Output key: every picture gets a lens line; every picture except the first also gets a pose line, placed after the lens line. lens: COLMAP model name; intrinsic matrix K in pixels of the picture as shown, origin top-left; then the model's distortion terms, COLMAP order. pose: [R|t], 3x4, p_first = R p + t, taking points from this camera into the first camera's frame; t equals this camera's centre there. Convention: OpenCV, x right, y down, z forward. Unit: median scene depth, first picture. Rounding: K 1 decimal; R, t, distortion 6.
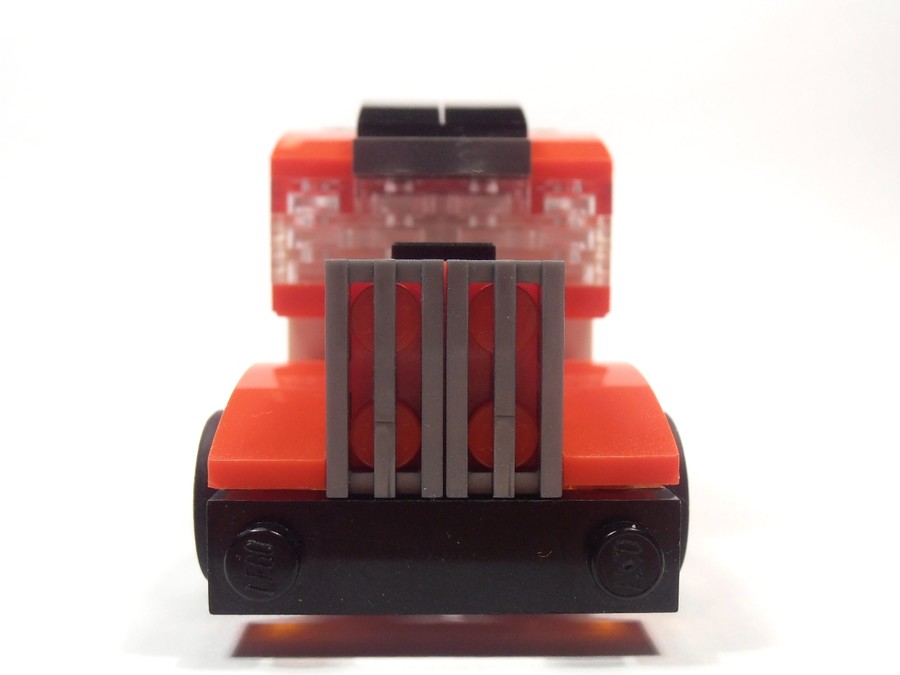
lens RADIAL K [[862.4, 0, 450.0], [0, 862.4, 337.5], [0, 0, 1]] dist [-0.049730, 0.001698]
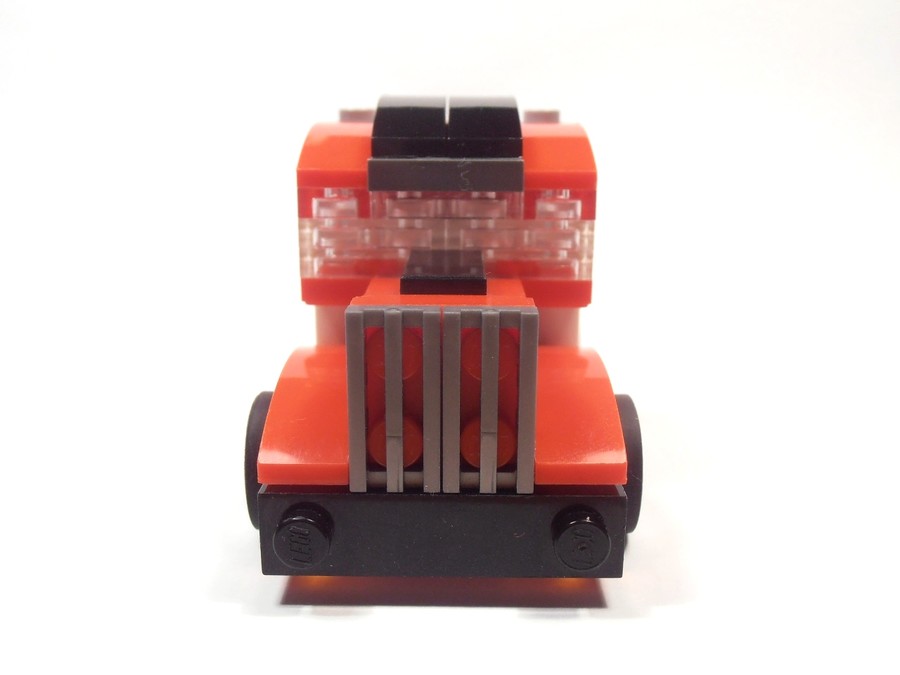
lens RADIAL K [[862.4, 0, 450.0], [0, 862.4, 337.5], [0, 0, 1]] dist [-0.049730, 0.001698]
pose [[0.999539, 0.007589, -0.029397, 0.041525], [-0.002191, 0.983765, 0.179446, -0.265727], [0.030281, -0.179299, 0.983329, -0.215758]]
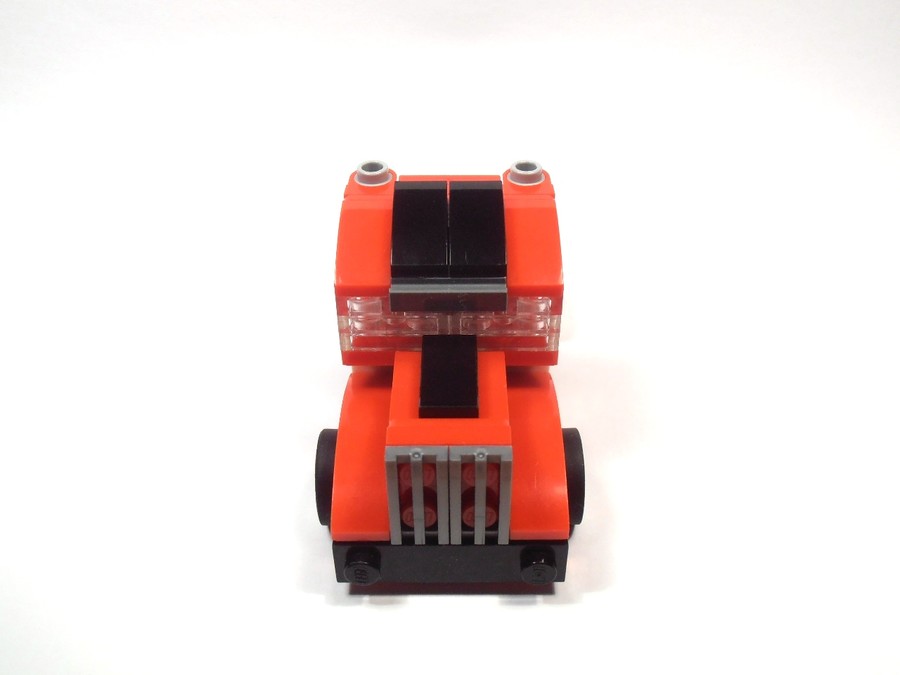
lens RADIAL K [[862.4, 0, 450.0], [0, 862.4, 337.5], [0, 0, 1]] dist [-0.049730, 0.001698]
pose [[0.999622, 0.004453, -0.027143, 0.045499], [0.010985, 0.840073, 0.542362, -1.275456], [0.025217, -0.542455, 0.839707, -0.411426]]
